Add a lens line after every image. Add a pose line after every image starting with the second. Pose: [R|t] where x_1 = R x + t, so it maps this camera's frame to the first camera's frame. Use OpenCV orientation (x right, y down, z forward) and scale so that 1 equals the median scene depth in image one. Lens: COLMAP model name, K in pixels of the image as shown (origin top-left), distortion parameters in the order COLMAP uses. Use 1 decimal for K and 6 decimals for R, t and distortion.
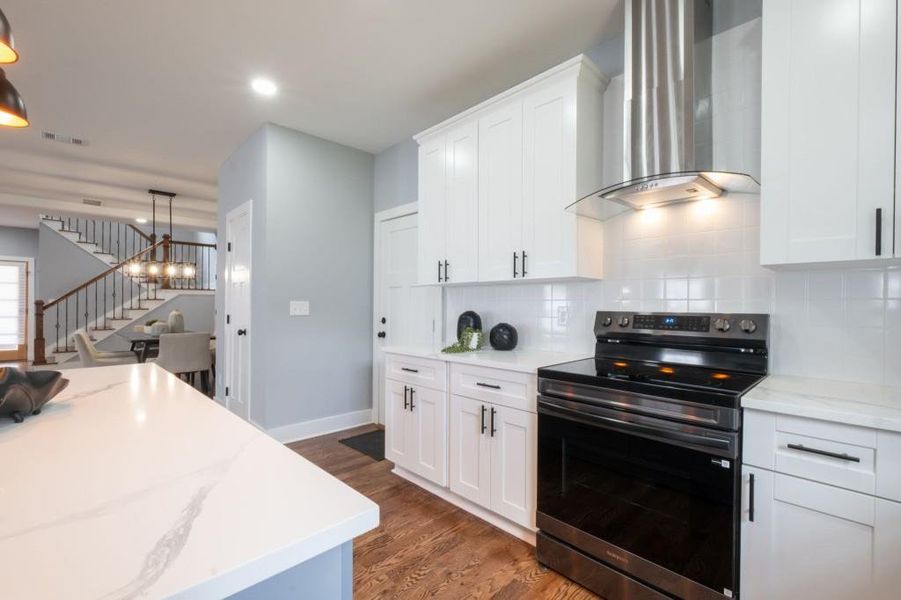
lens RADIAL K [[393.6, 0, 443.2], [0, 393.6, 306.3], [0, 0, 1]] dist [-0.001694, -0.000331]
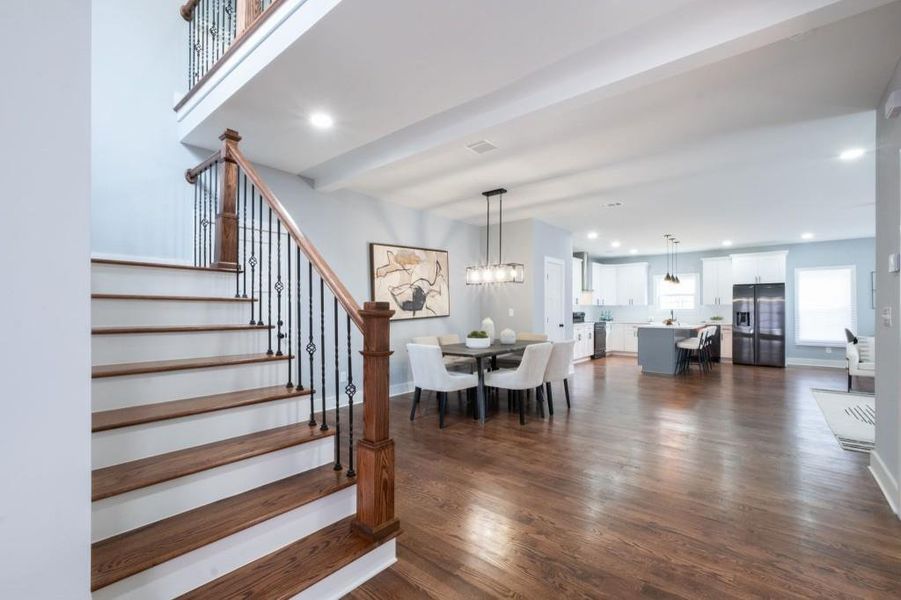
lens RADIAL K [[393.6, 0, 443.2], [0, 393.6, 306.3], [0, 0, 1]] dist [-0.001694, -0.000331]
pose [[-0.108389, 0.003724, 0.994102, -1.315970], [-0.000336, 0.999993, -0.003782, -0.011550], [-0.994108, -0.000744, -0.108387, 0.987745]]
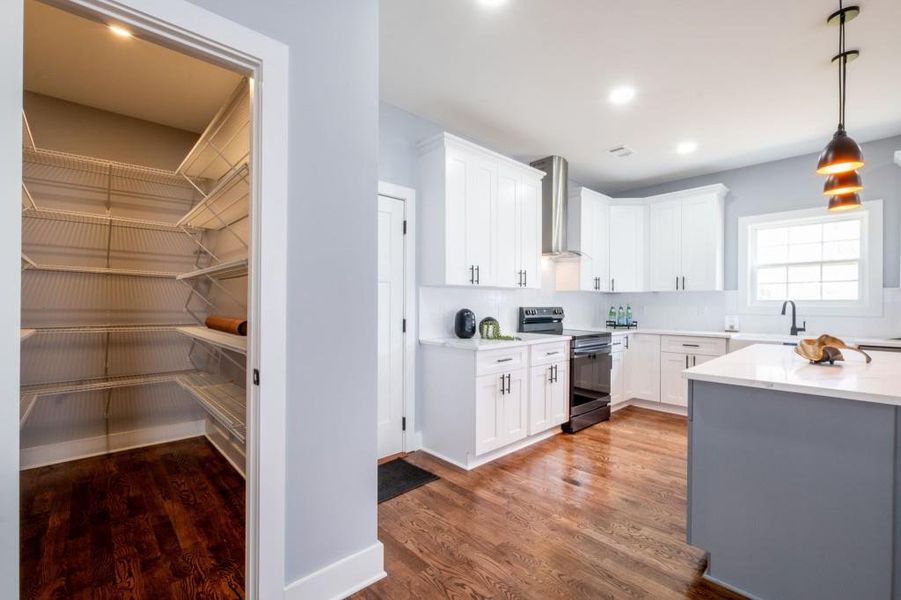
lens RADIAL K [[393.6, 0, 443.2], [0, 393.6, 306.3], [0, 0, 1]] dist [-0.001694, -0.000331]
pose [[0.015562, -0.012295, 0.999803, -0.475877], [-0.001453, 0.999923, 0.012319, -0.004264], [-0.999878, -0.001644, 0.015543, 0.442054]]
